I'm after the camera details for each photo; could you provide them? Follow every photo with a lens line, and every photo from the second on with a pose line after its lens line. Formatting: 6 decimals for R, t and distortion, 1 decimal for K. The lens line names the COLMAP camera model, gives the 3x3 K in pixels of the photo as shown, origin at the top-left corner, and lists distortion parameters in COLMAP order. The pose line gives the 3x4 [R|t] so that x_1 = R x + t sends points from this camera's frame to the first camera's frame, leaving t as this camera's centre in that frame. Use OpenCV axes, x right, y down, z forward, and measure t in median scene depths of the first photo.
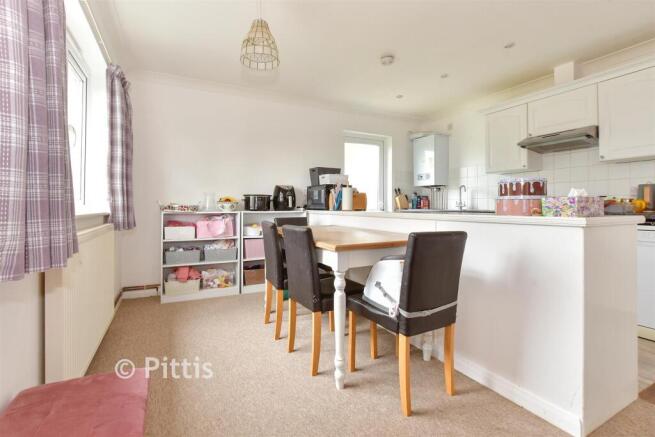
lens RADIAL K [[301.0, 0, 327.5], [0, 301.0, 218.5], [0, 0, 1]] dist [-0.002307, -0.000132]
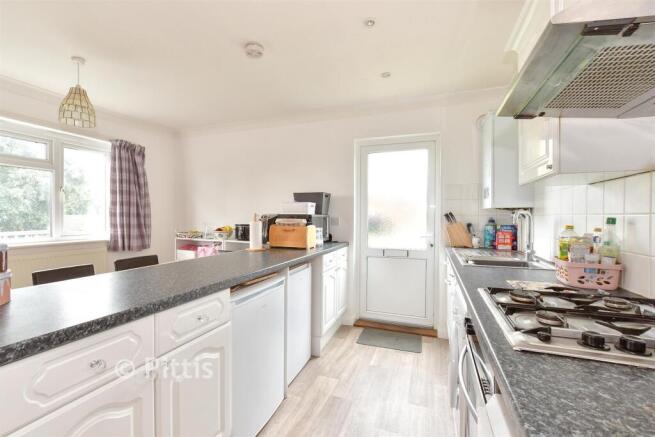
lens RADIAL K [[286.3, 0, 327.5], [0, 286.3, 218.5], [0, 0, 1]] dist [-0.001739, -0.000187]
pose [[0.661193, 0.014446, -0.750077, 0.690966], [-0.037121, 0.999220, -0.013478, -0.096163], [0.749297, 0.036756, 0.661214, 0.573909]]
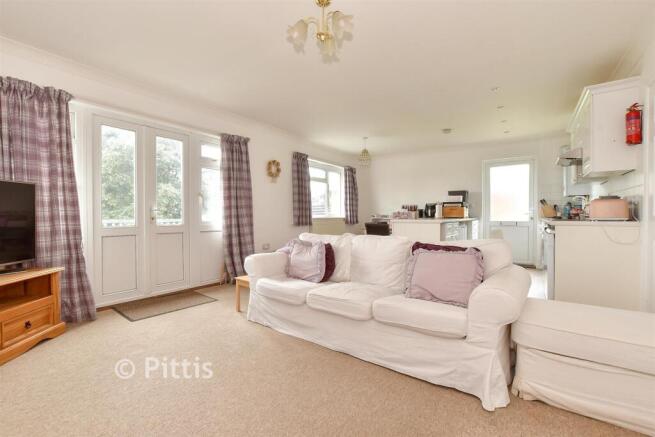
lens RADIAL K [[301.0, 0, 327.5], [0, 301.0, 218.5], [0, 0, 1]] dist [-0.002307, -0.000132]
pose [[0.459887, 0.009916, -0.887922, 1.172900], [-0.034388, 0.999386, -0.006650, 0.008961], [0.887311, 0.033593, 0.459946, -0.319365]]
